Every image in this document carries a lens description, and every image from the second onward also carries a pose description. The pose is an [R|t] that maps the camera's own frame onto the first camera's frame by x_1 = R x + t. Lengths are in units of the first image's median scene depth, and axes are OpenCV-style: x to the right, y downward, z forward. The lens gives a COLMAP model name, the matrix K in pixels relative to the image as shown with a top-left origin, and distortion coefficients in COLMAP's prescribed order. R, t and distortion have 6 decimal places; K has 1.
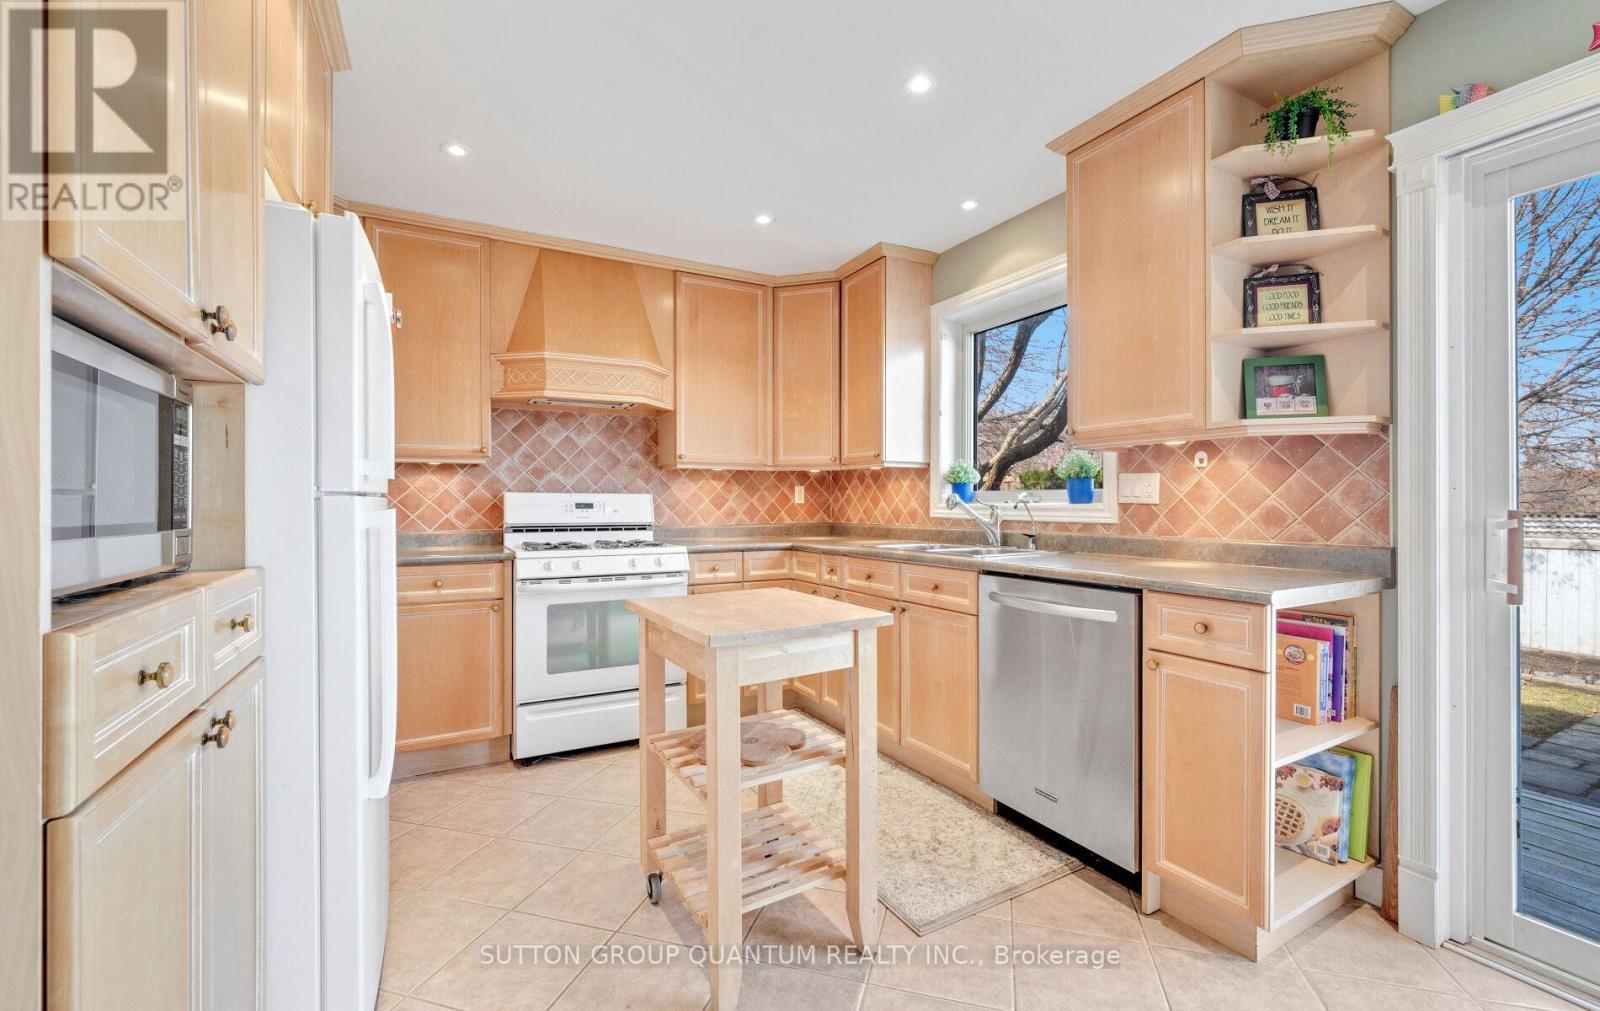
lens RADIAL K [[655.0, 0, 798.8], [0, 655.0, 497.6], [0, 0, 1]] dist [-0.000253, 0.000031]
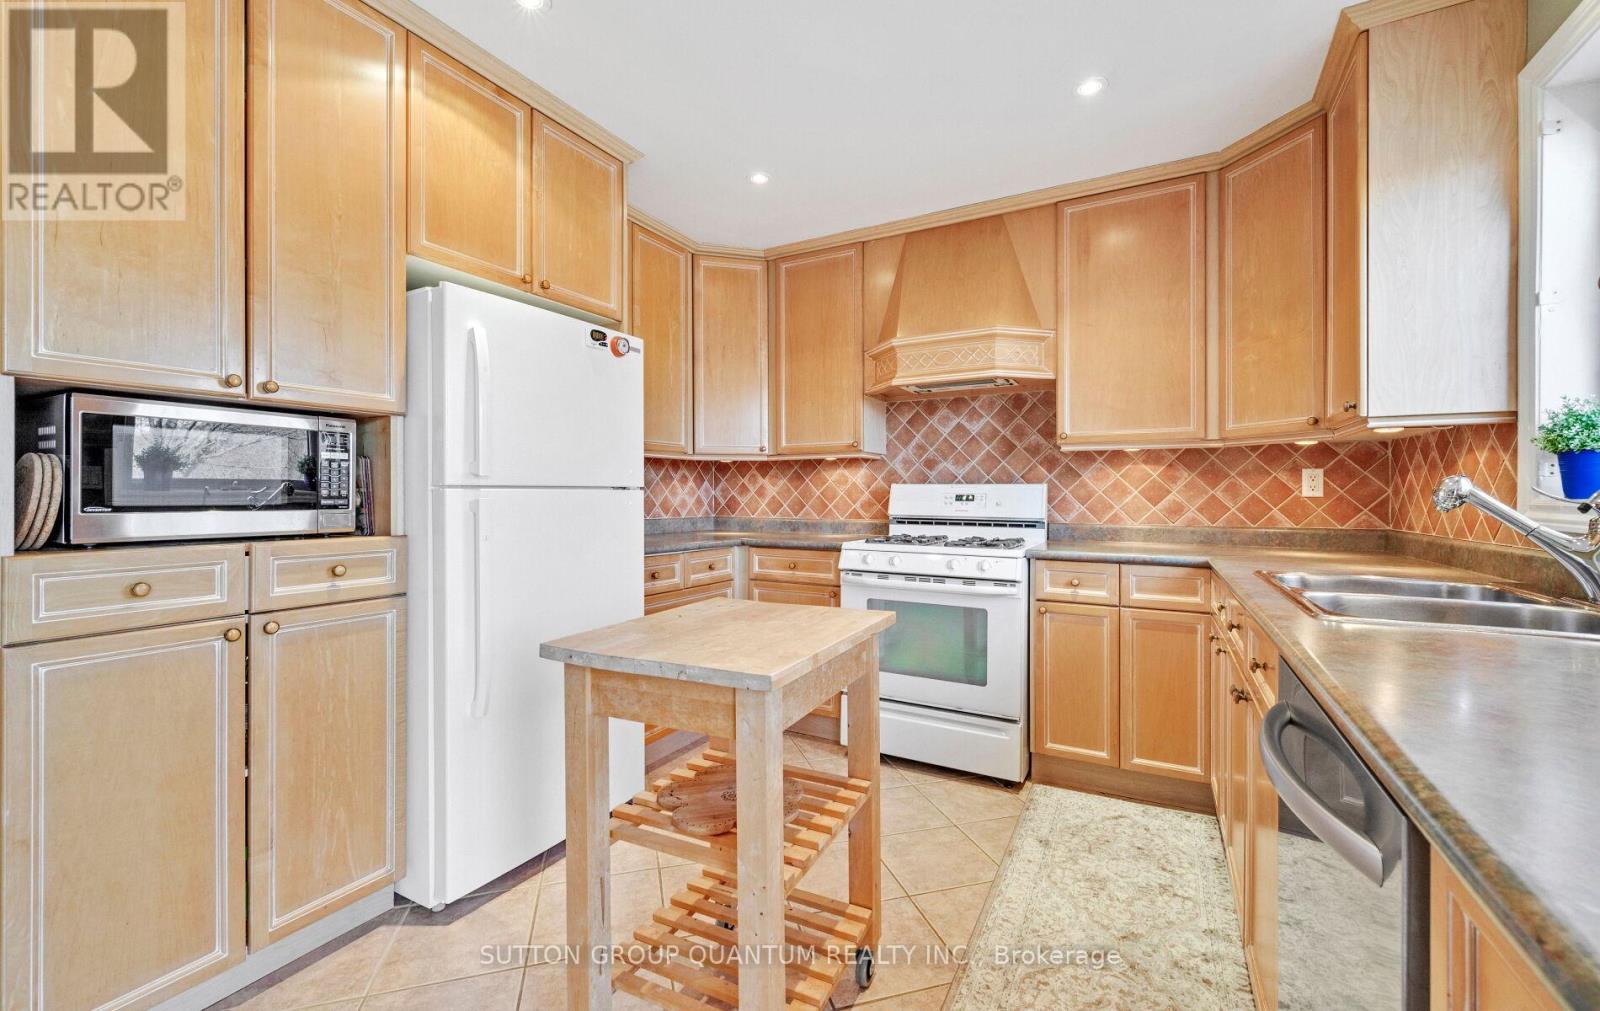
lens RADIAL K [[655.0, 0, 798.8], [0, 655.0, 497.6], [0, 0, 1]] dist [-0.000253, 0.000031]
pose [[0.537283, 0.006947, -0.843373, 0.313260], [0.004581, 0.999927, 0.011155, 0.000712], [0.843389, -0.009857, 0.537212, 0.308565]]
